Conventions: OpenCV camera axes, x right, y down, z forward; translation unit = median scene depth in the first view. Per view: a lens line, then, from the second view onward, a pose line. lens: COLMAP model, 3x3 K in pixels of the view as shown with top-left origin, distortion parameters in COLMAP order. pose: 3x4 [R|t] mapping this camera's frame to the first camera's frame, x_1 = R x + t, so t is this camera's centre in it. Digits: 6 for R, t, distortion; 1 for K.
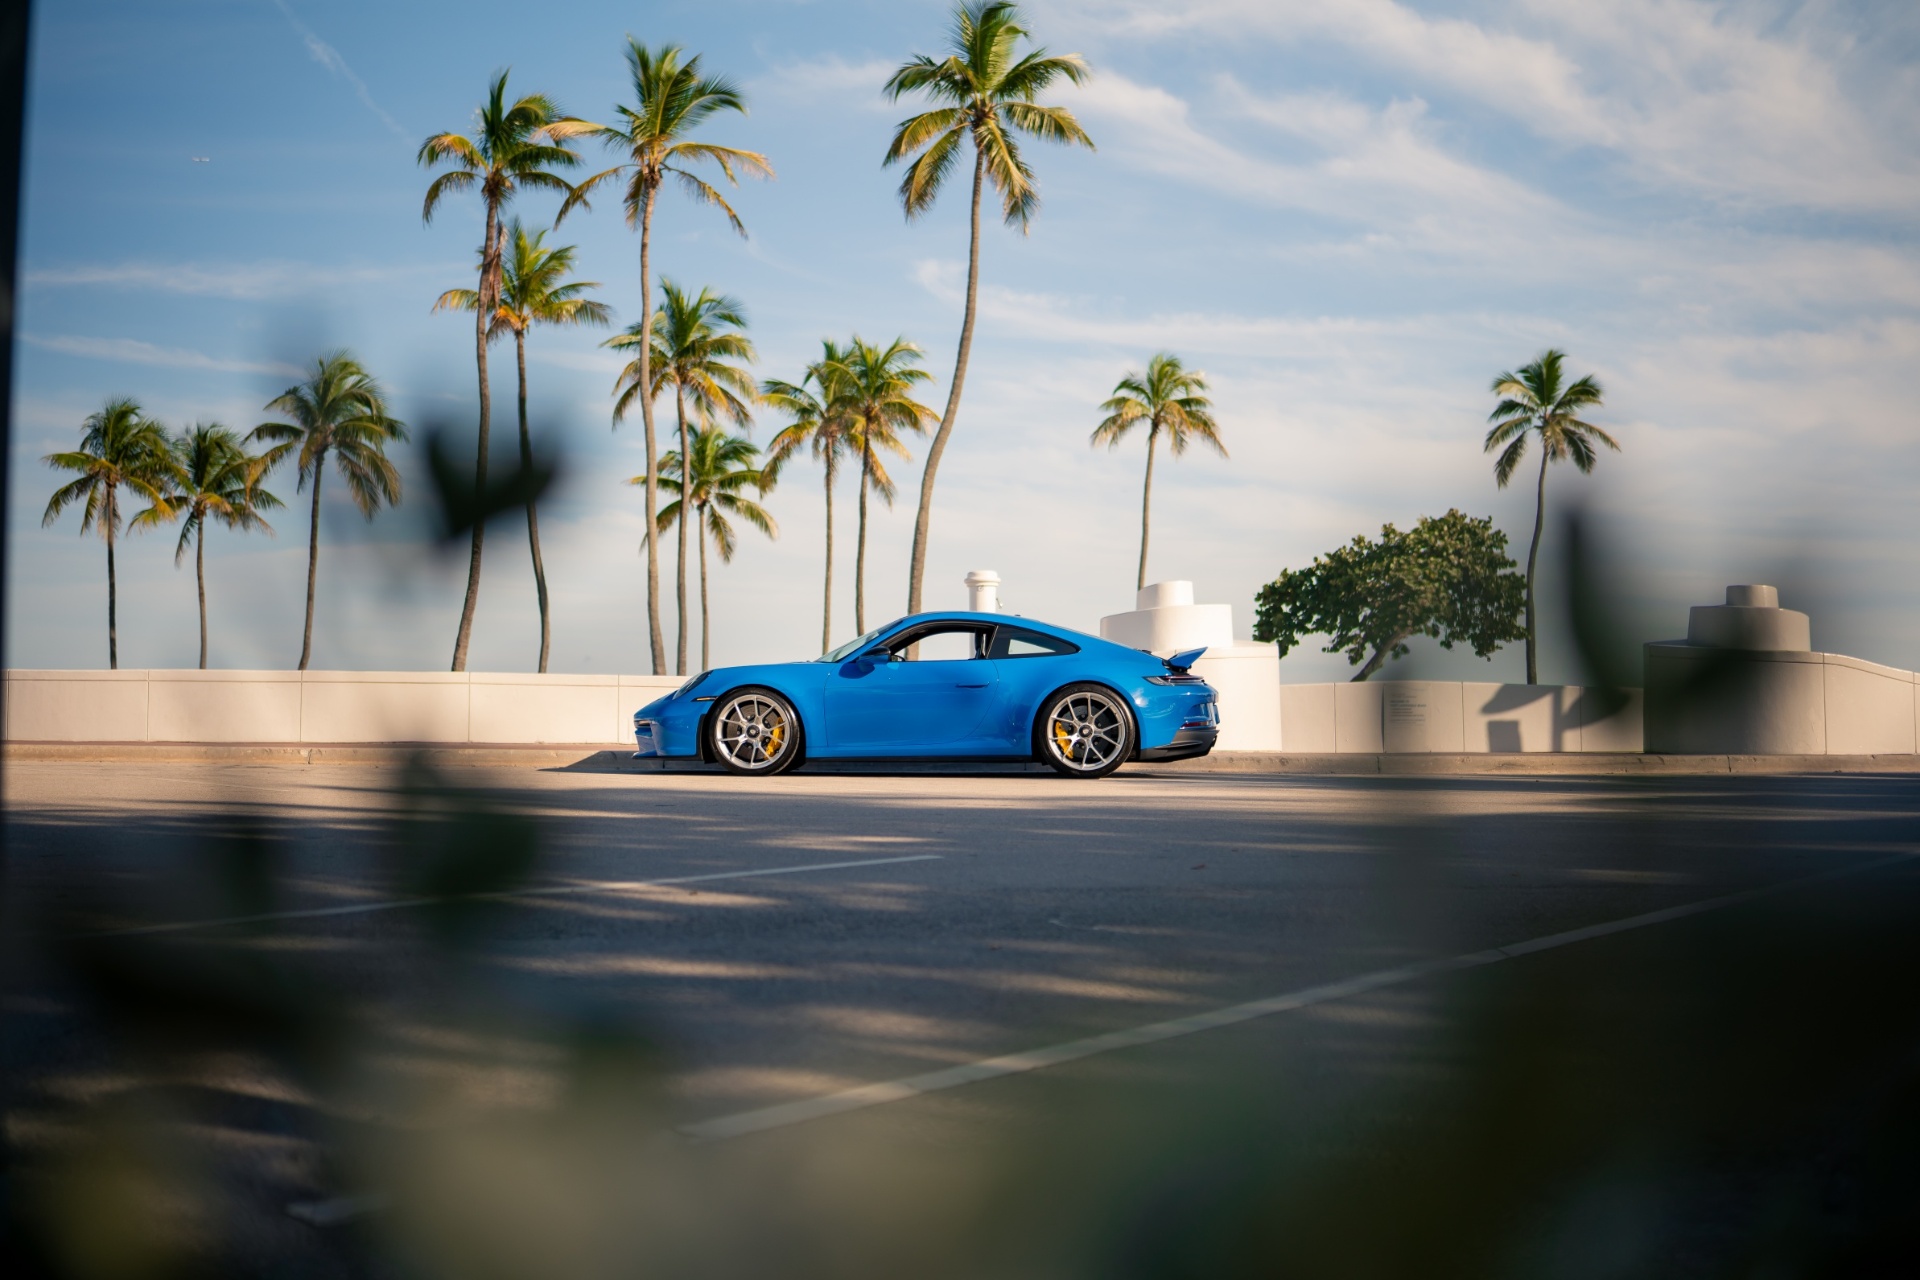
lens RADIAL K [[2292.3, 0, 960.0], [0, 2292.3, 640.0], [0, 0, 1]] dist [0.020444, 0.010992]
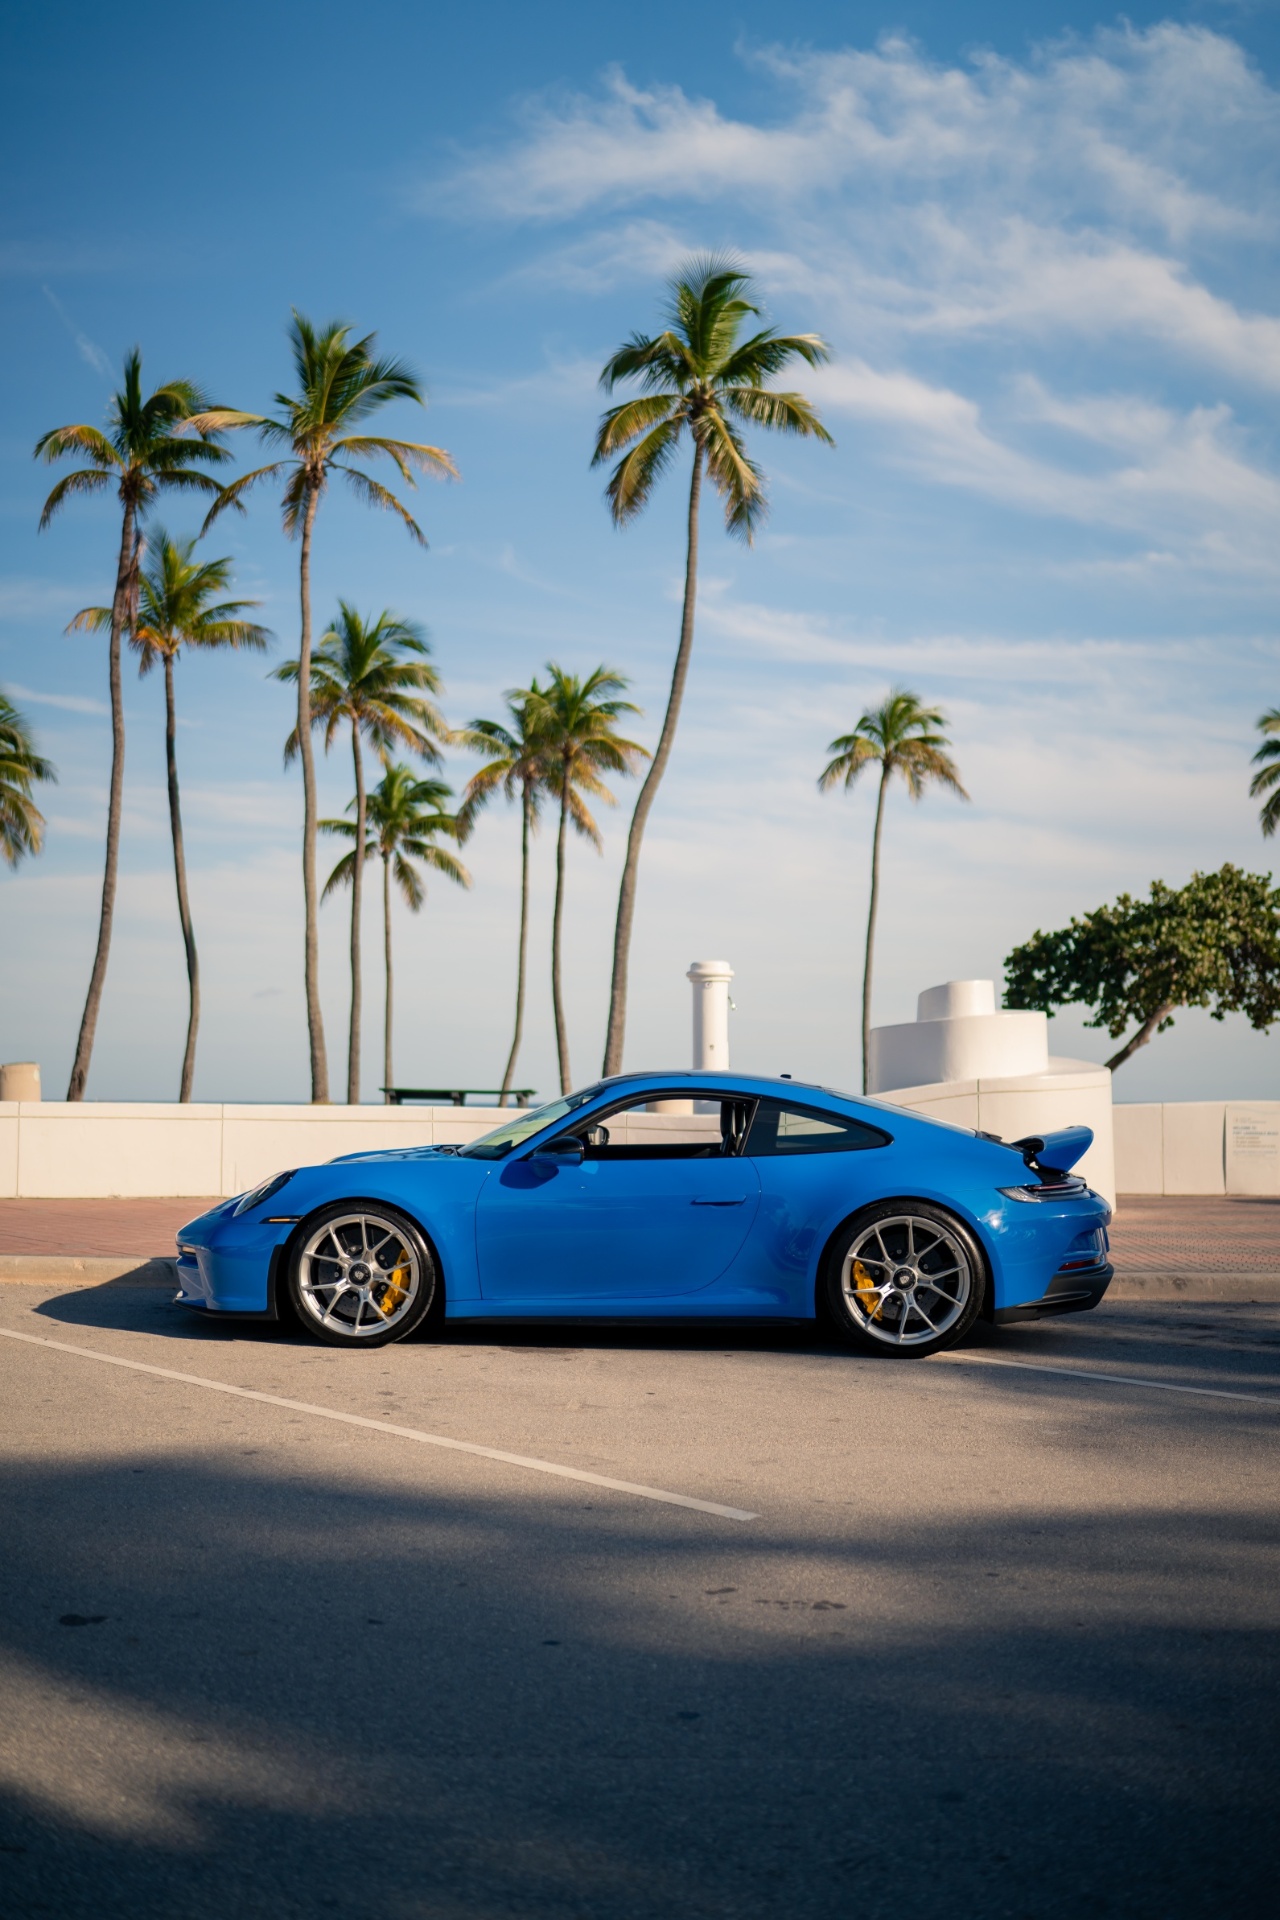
lens RADIAL K [[2127.5, 0, 640.0], [0, 2127.5, 960.0], [0, 0, 1]] dist [-0.021064, -0.010303]
pose [[0.999948, 0.005015, -0.008892, -0.005177], [-0.005022, 0.999987, -0.000791, -0.021227], [0.008888, 0.000836, 0.999960, 0.208733]]
